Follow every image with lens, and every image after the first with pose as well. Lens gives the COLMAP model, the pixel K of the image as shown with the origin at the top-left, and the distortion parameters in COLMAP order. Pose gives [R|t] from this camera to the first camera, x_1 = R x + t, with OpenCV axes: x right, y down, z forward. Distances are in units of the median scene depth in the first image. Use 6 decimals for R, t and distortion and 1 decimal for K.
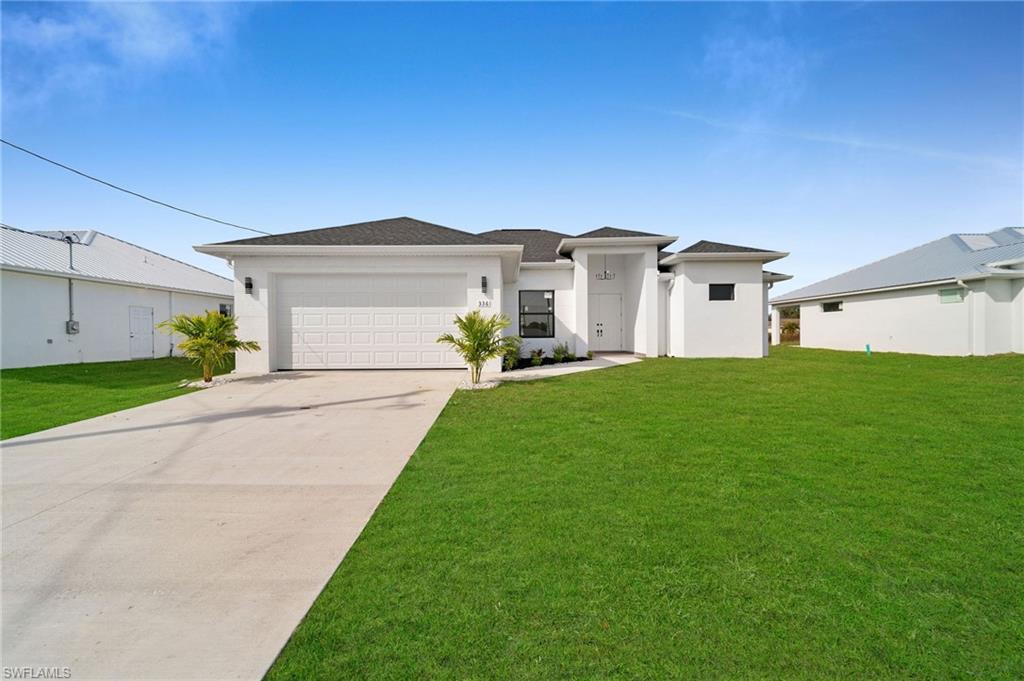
lens RADIAL K [[358.0, 0, 509.4], [0, 358.0, 339.8], [0, 0, 1]] dist [-0.000363, 0.000036]
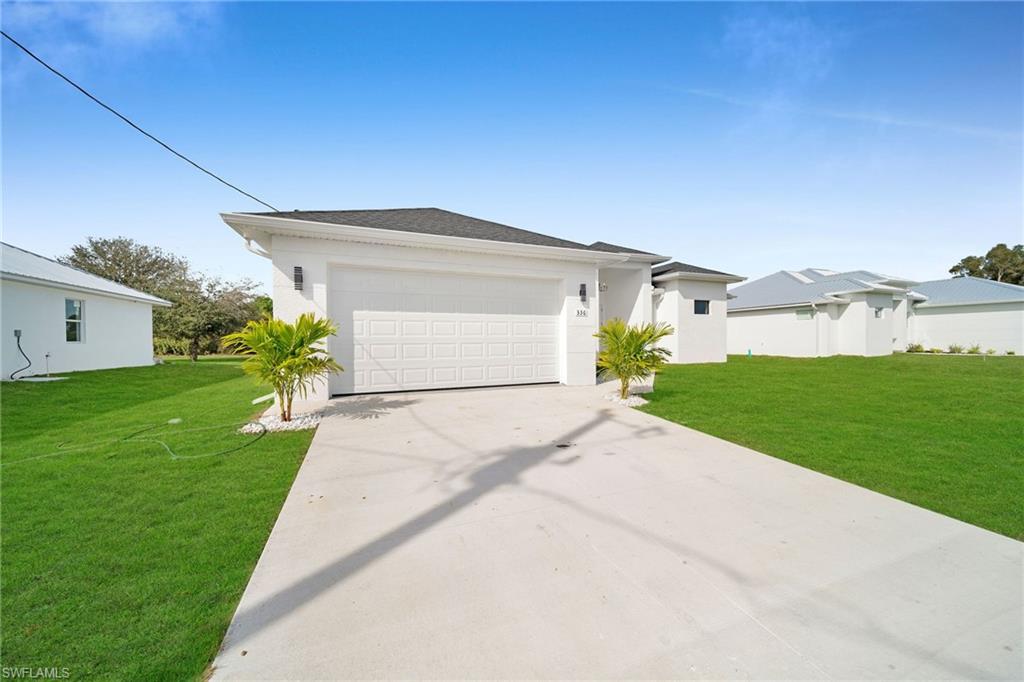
lens RADIAL K [[358.0, 0, 512.2], [0, 358.0, 340.7], [0, 0, 1]] dist [-0.000363, 0.000036]
pose [[0.930838, -0.001499, 0.365429, -0.409607], [0.006952, 0.999883, -0.013607, -0.011044], [-0.365365, 0.015206, 0.930740, 0.132187]]
